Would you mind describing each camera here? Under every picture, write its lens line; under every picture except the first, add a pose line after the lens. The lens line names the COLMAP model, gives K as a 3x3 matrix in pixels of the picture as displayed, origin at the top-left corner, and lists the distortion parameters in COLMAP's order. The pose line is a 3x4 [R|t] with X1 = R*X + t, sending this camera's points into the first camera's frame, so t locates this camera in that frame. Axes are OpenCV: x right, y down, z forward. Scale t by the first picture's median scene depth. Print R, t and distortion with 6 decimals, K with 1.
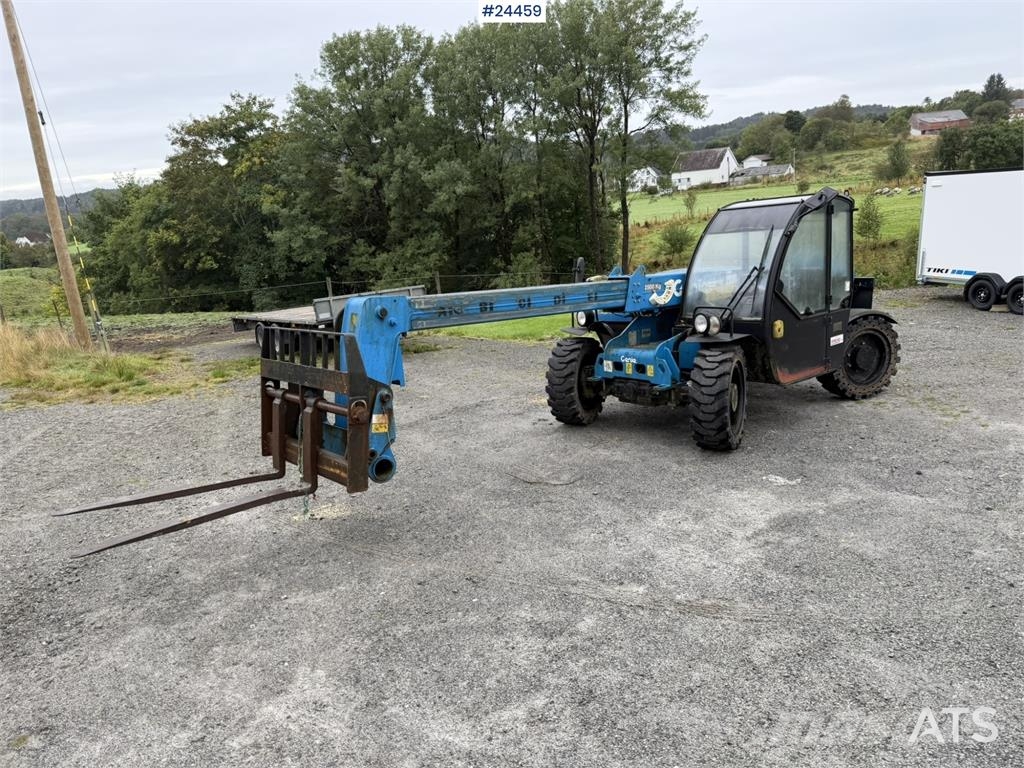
lens RADIAL K [[719.3, 0, 520.8], [0, 719.3, 388.0], [0, 0, 1]] dist [0.033399, -0.043870]
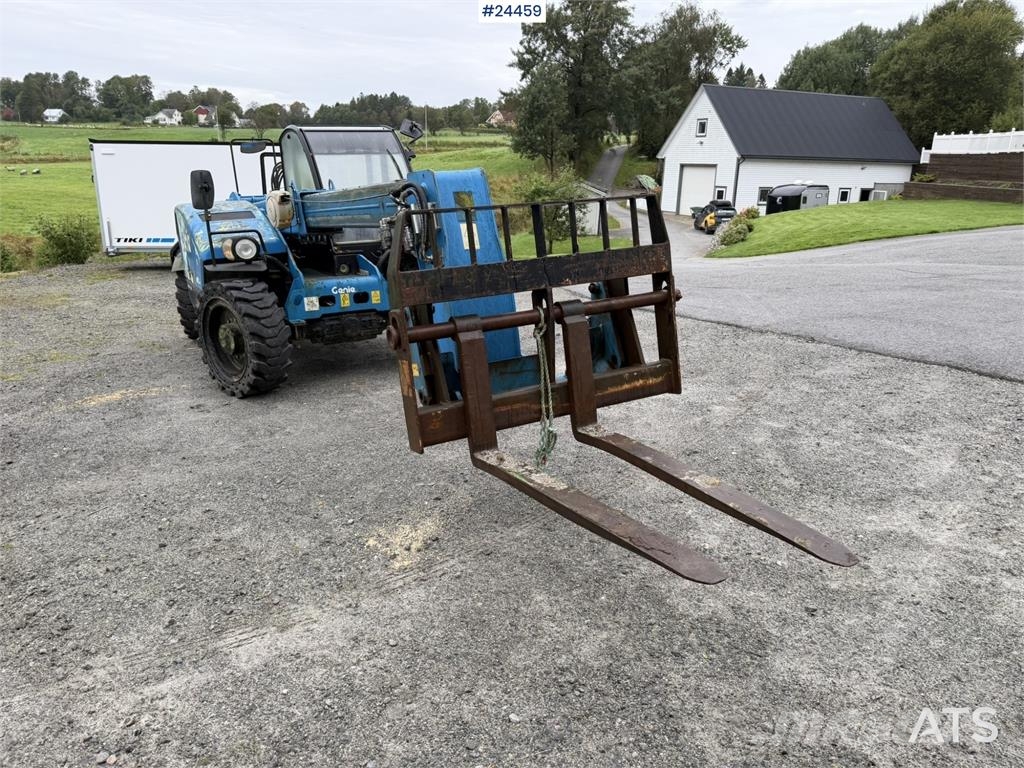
lens RADIAL K [[719.3, 0, 519.7], [0, 719.3, 378.1], [0, 0, 1]] dist [0.033399, -0.043870]
pose [[0.201353, -0.193097, 0.960297, -0.573078], [0.219605, 0.964319, 0.147860, -0.016605], [-0.954584, 0.181114, 0.236574, 0.534809]]
